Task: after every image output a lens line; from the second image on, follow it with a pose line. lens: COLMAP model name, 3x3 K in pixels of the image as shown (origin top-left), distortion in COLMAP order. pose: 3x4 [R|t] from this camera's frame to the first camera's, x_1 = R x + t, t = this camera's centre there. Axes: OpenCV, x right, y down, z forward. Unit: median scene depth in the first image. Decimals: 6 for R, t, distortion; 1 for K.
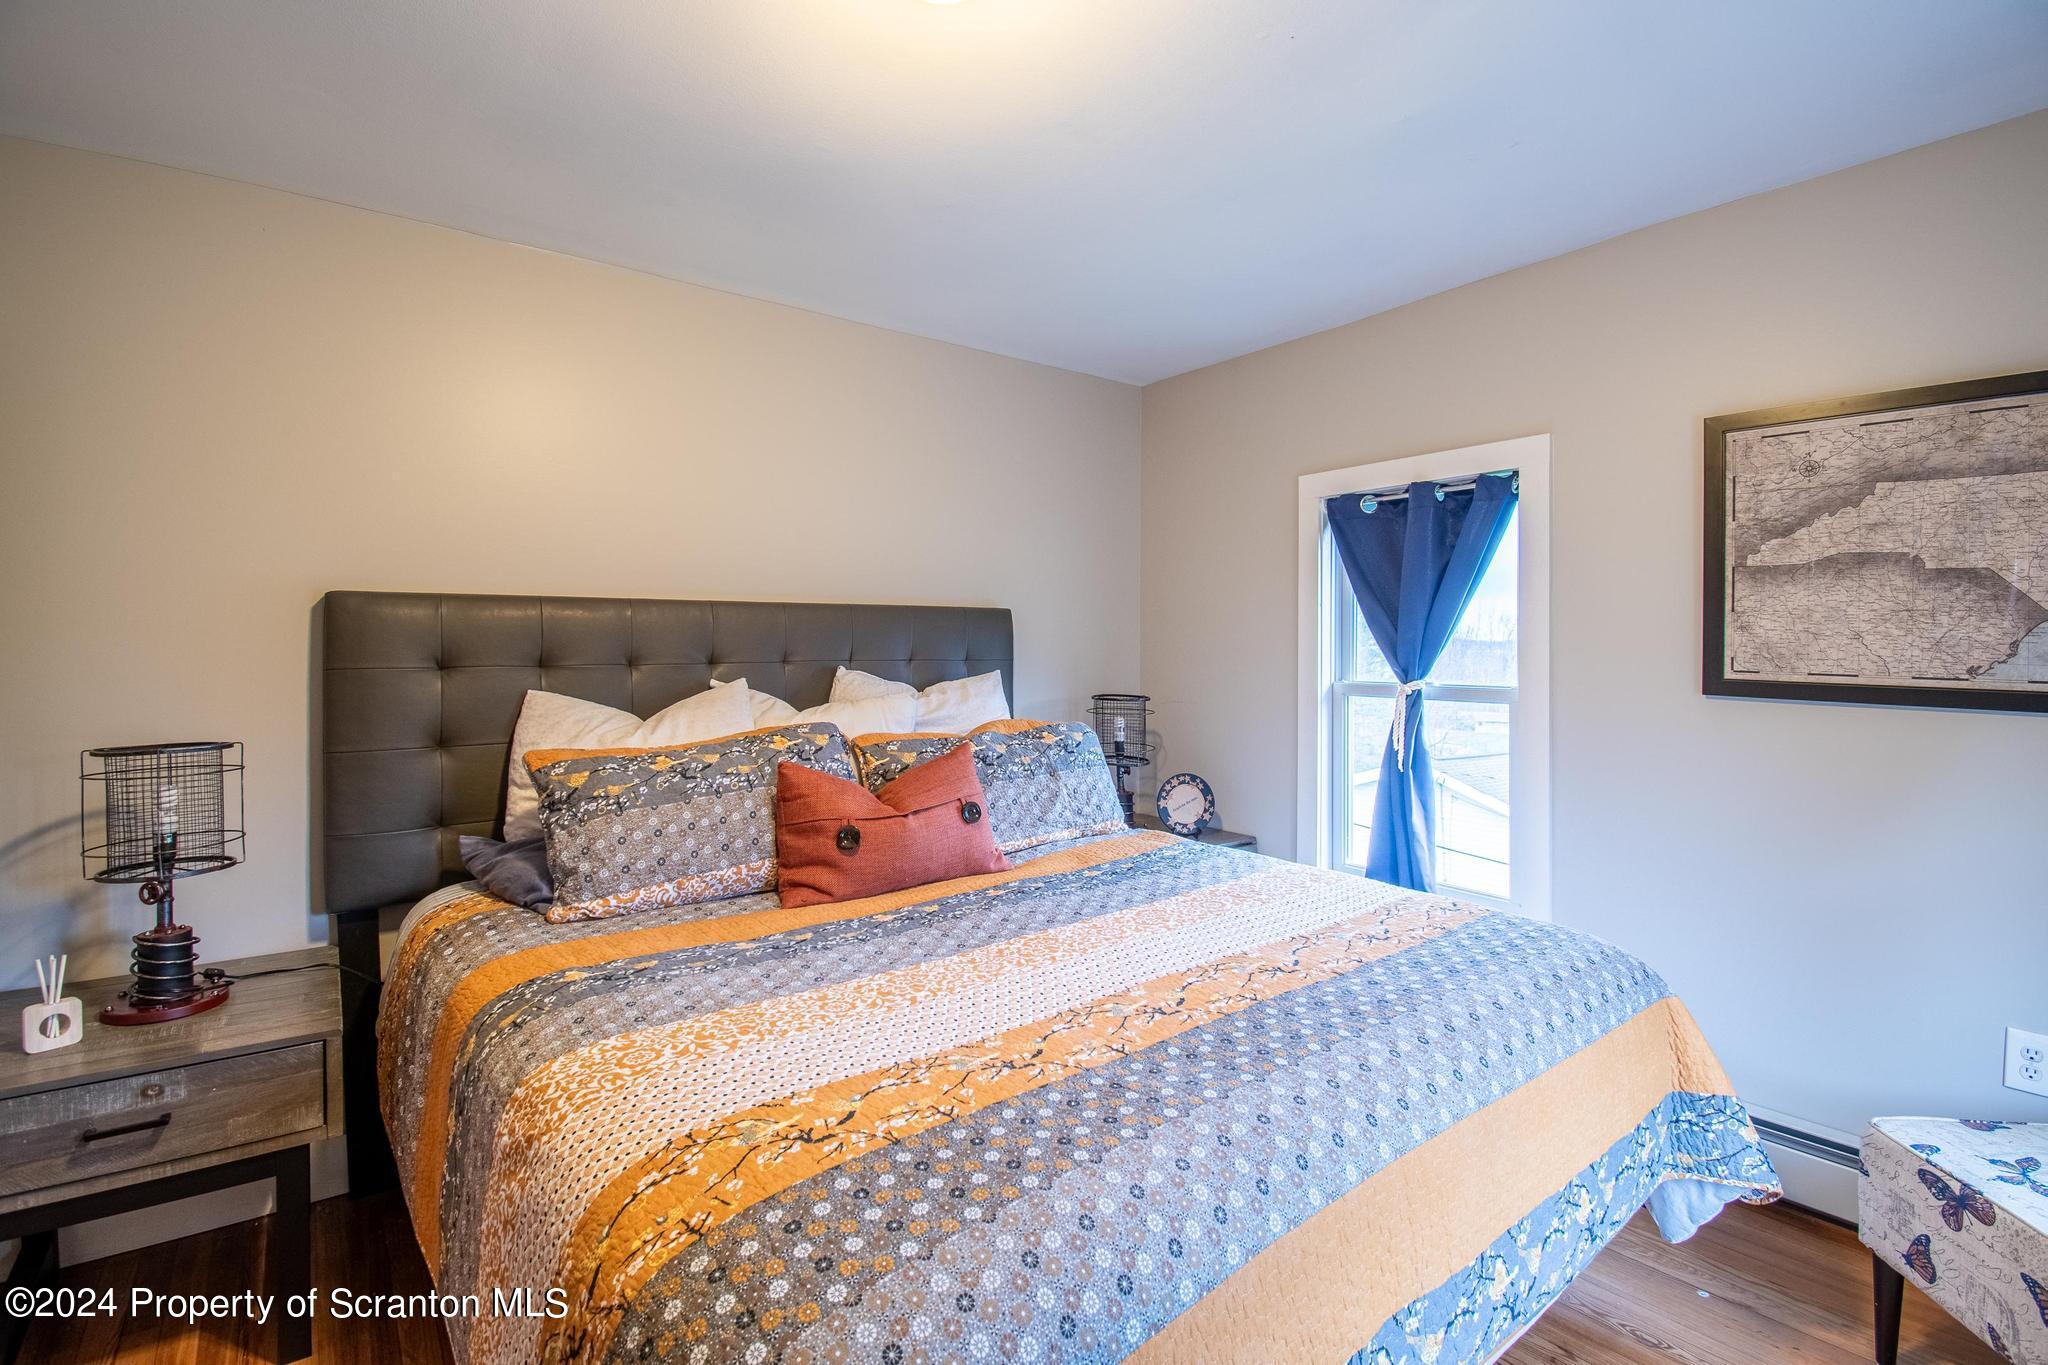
lens RADIAL K [[979.6, 0, 1027.9], [0, 979.6, 642.8], [0, 0, 1]] dist [0.013144, -0.000318]
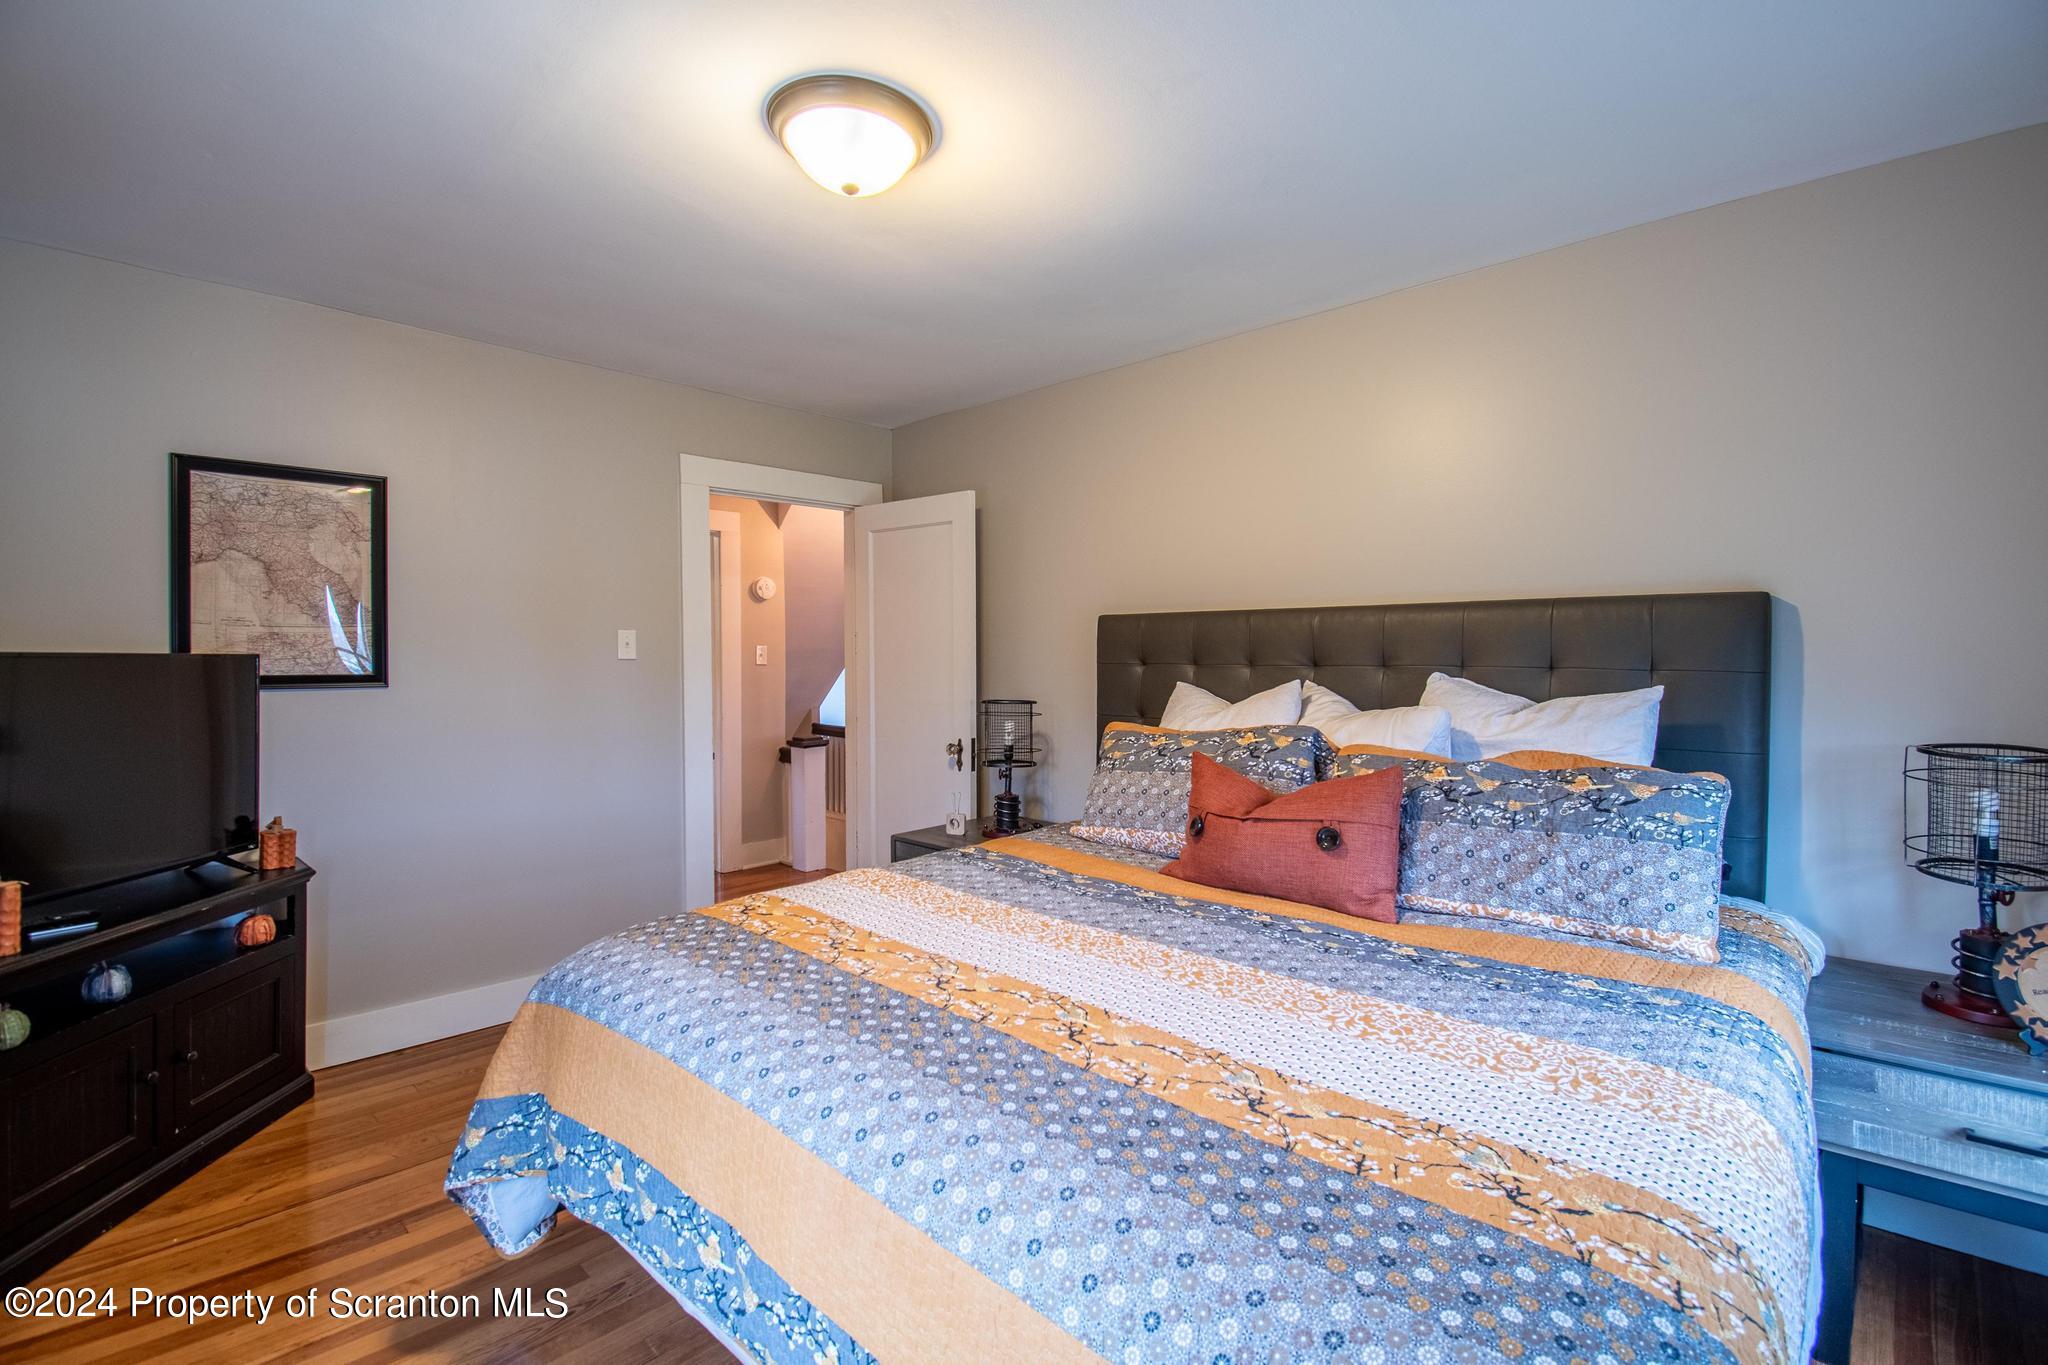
lens RADIAL K [[964.6, 0, 1024.0], [0, 964.6, 682.5], [0, 0, 1]] dist [-0.049570, -0.000154]
pose [[0.102352, 0.039481, -0.993964, 0.873222], [-0.003347, 0.999220, 0.039345, -0.002886], [0.994743, -0.000700, 0.102404, 0.713821]]
